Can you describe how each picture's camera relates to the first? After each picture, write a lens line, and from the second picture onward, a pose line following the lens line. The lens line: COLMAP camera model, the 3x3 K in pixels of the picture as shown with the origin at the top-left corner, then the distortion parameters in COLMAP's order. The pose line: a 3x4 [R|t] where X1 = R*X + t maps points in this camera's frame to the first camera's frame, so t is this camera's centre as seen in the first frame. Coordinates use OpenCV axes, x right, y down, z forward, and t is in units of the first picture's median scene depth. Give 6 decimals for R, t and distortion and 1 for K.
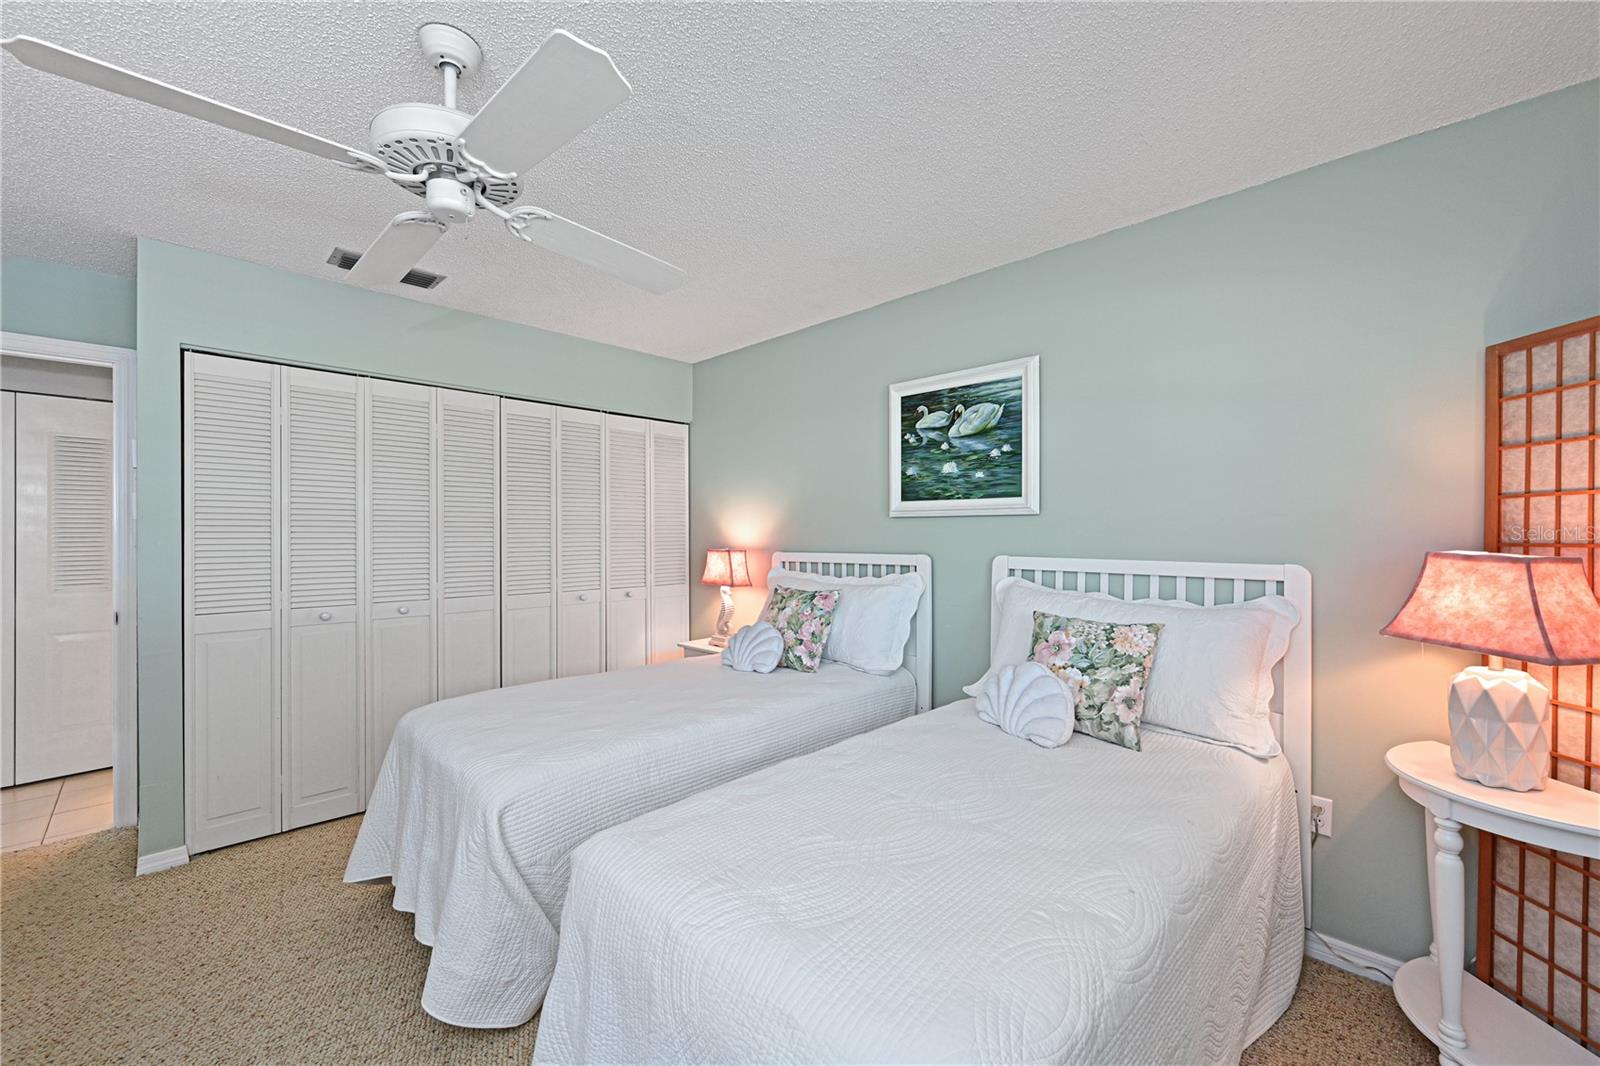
lens RADIAL K [[653.4, 0, 800.0], [0, 653.4, 533.0], [0, 0, 1]] dist [0.000982, 0.000033]
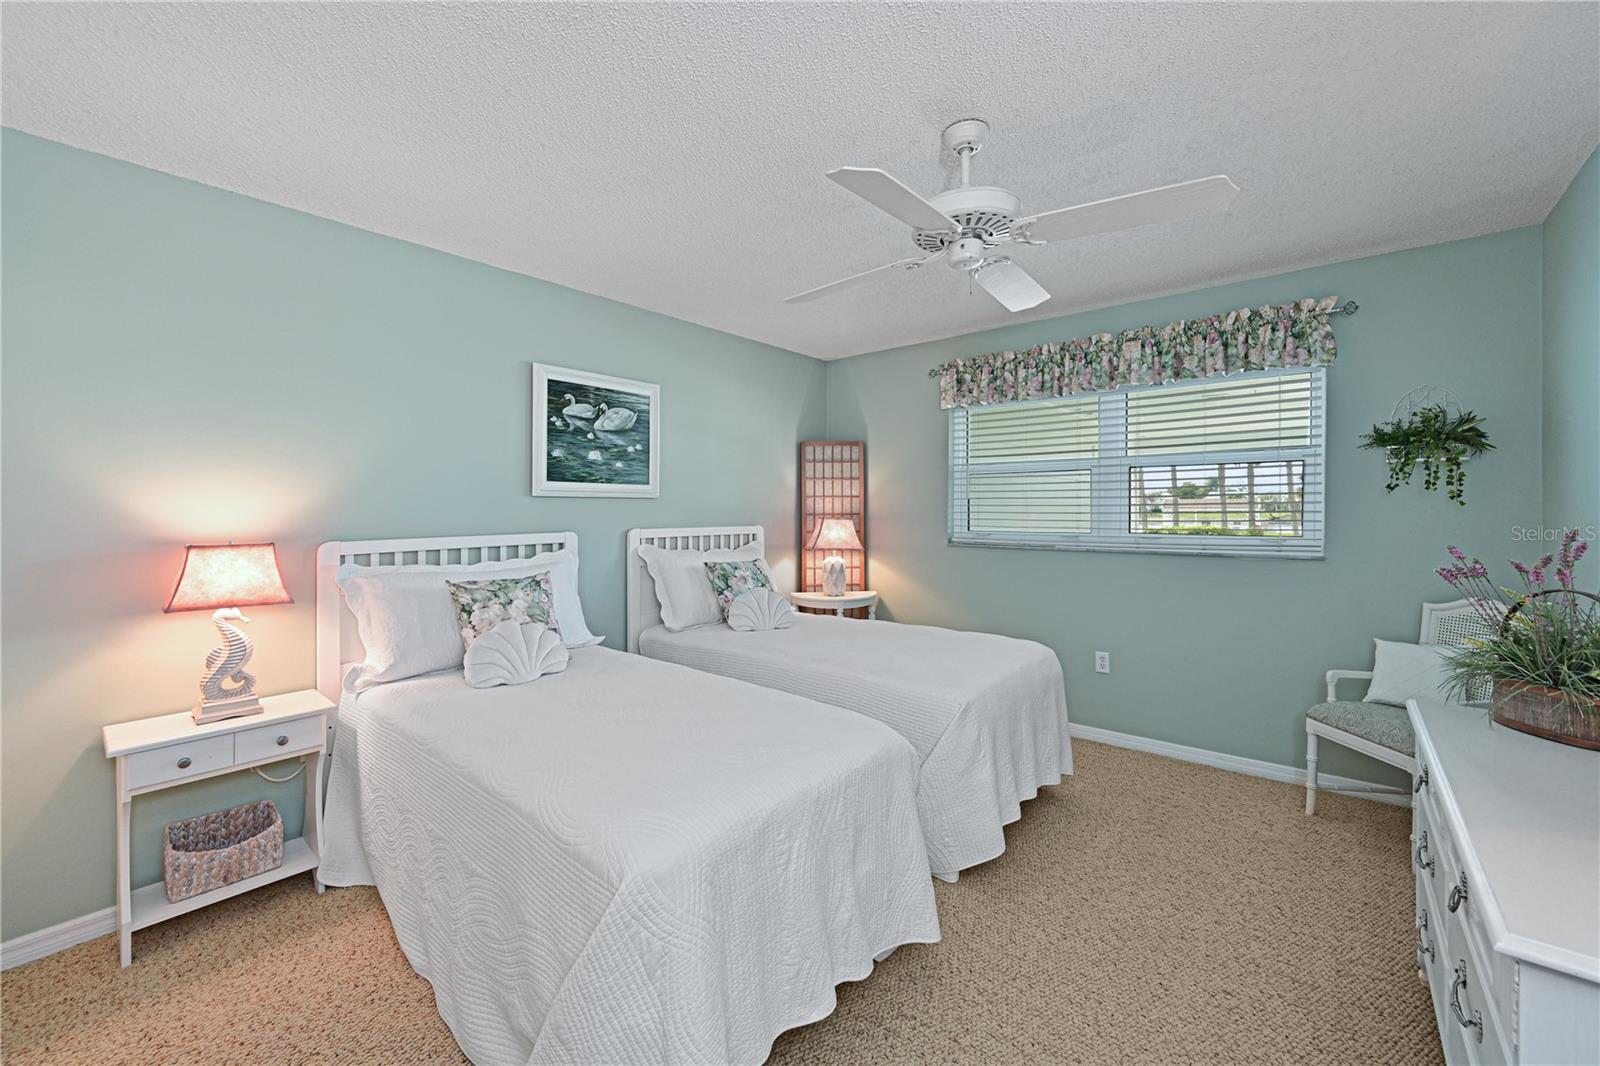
lens RADIAL K [[646.9, 0, 793.9], [0, 646.9, 527.7], [0, 0, 1]] dist [0.000486, 0.000151]
pose [[-0.086929, -0.023940, 0.995927, -0.948044], [0.009140, 0.999650, 0.024827, 0.002887], [-0.996173, 0.011261, -0.086680, 0.751733]]
